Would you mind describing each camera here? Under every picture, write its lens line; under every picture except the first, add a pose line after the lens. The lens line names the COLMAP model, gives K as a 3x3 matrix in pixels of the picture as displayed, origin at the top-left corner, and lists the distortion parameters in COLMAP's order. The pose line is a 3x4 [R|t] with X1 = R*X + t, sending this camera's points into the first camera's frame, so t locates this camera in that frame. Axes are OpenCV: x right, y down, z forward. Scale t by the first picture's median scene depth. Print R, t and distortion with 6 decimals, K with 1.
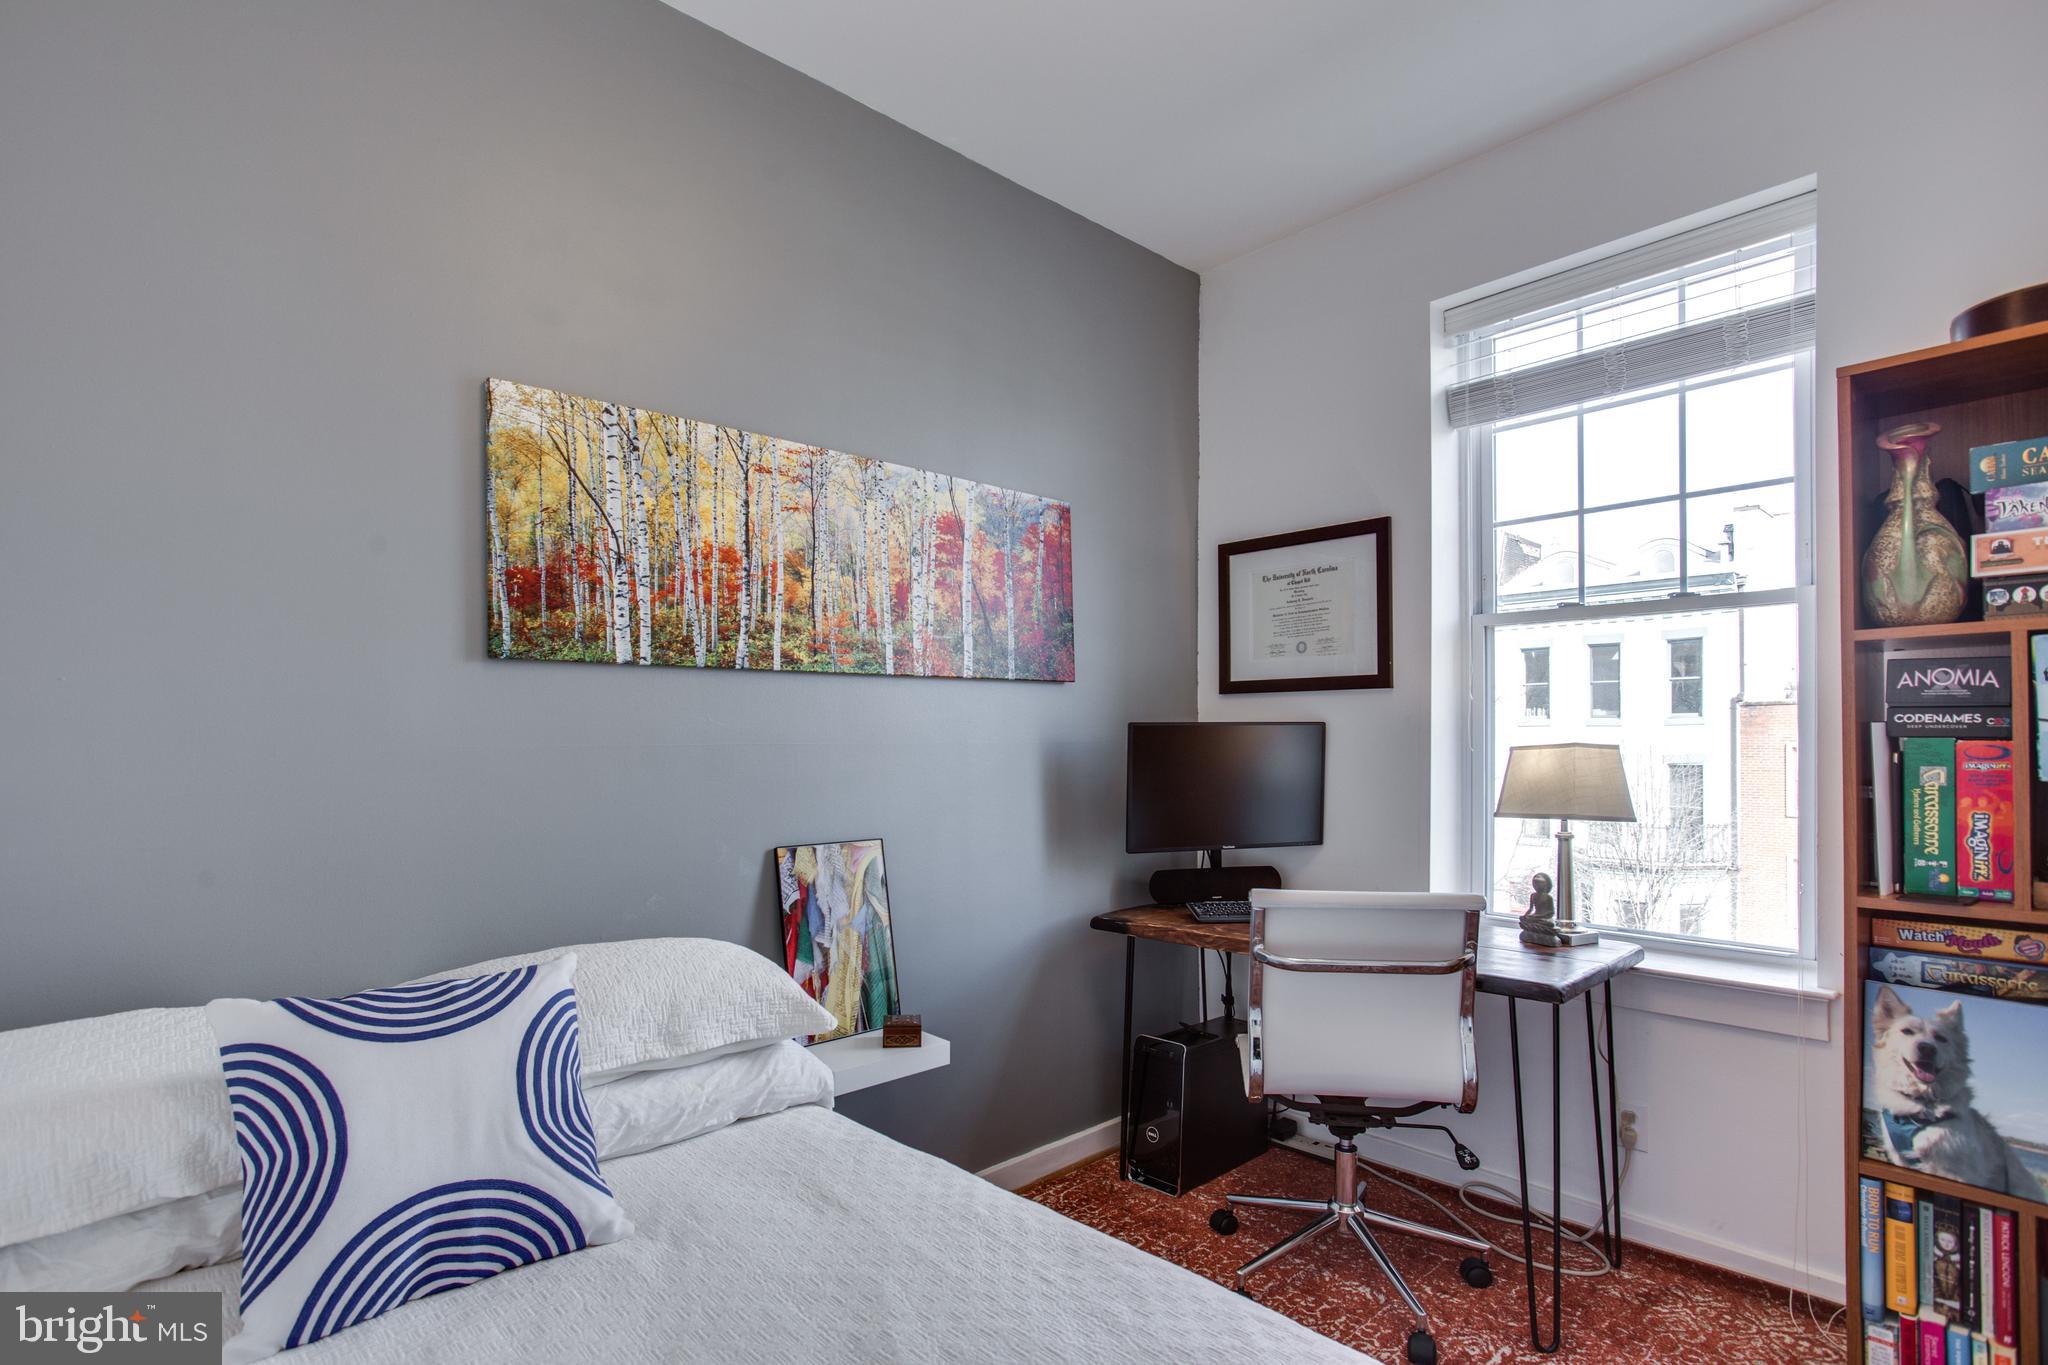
lens RADIAL K [[983.9, 0, 1025.6], [0, 983.9, 743.9], [0, 0, 1]] dist [-0.004305, 0.001446]
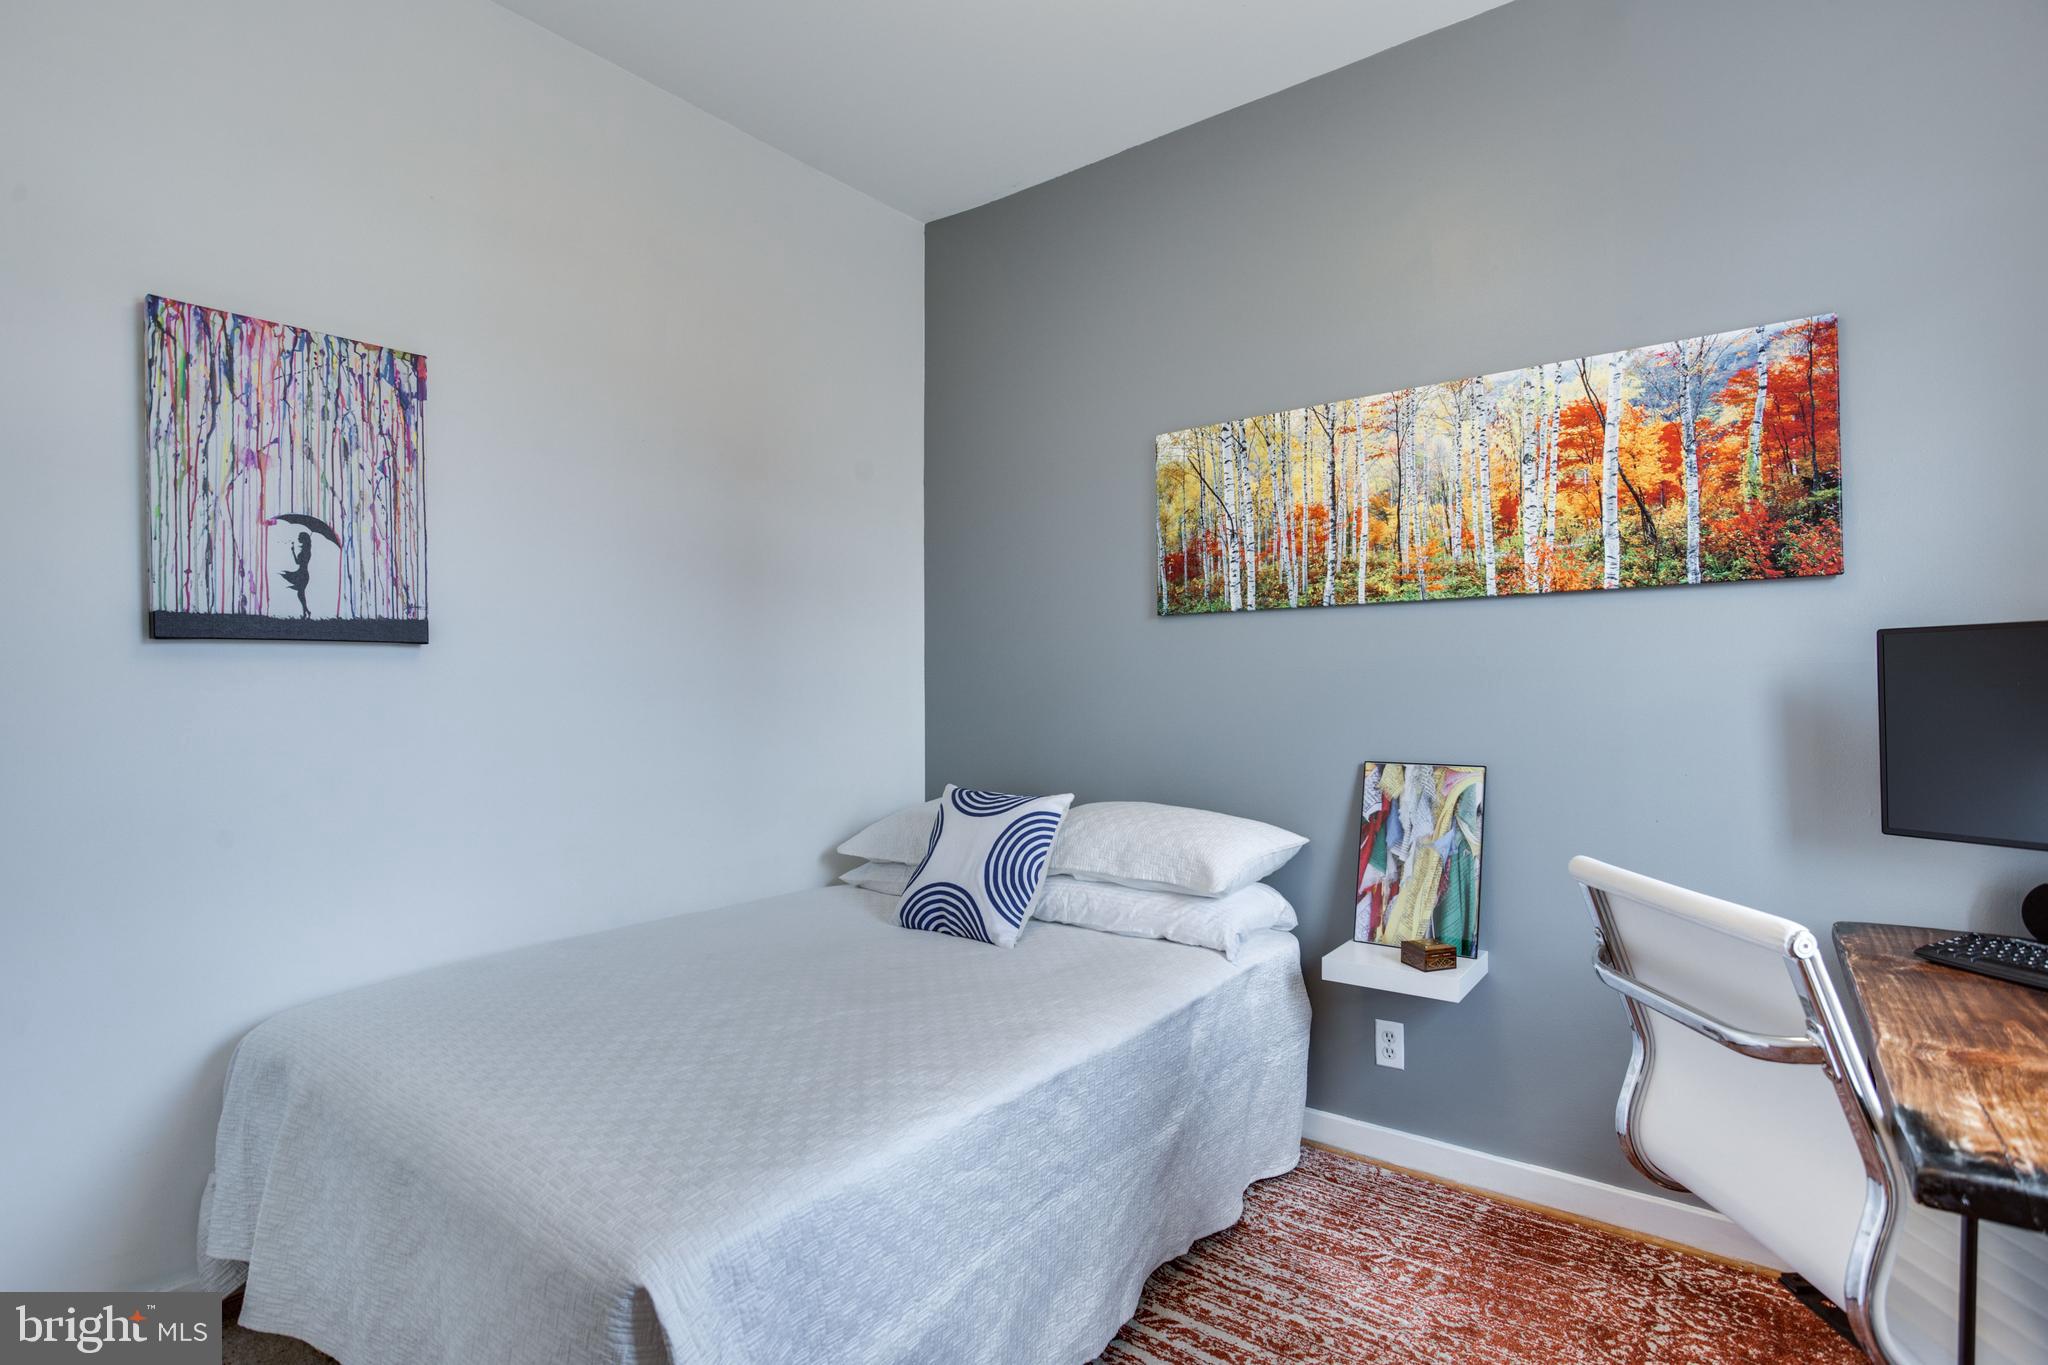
lens RADIAL K [[983.9, 0, 1022.7], [0, 983.9, 685.9], [0, 0, 1]] dist [-0.004305, 0.001446]
pose [[0.193011, 0.004033, -0.981188, 0.760643], [-0.000046, 0.999992, 0.004101, 0.014082], [0.981197, -0.000747, 0.193010, 0.394559]]
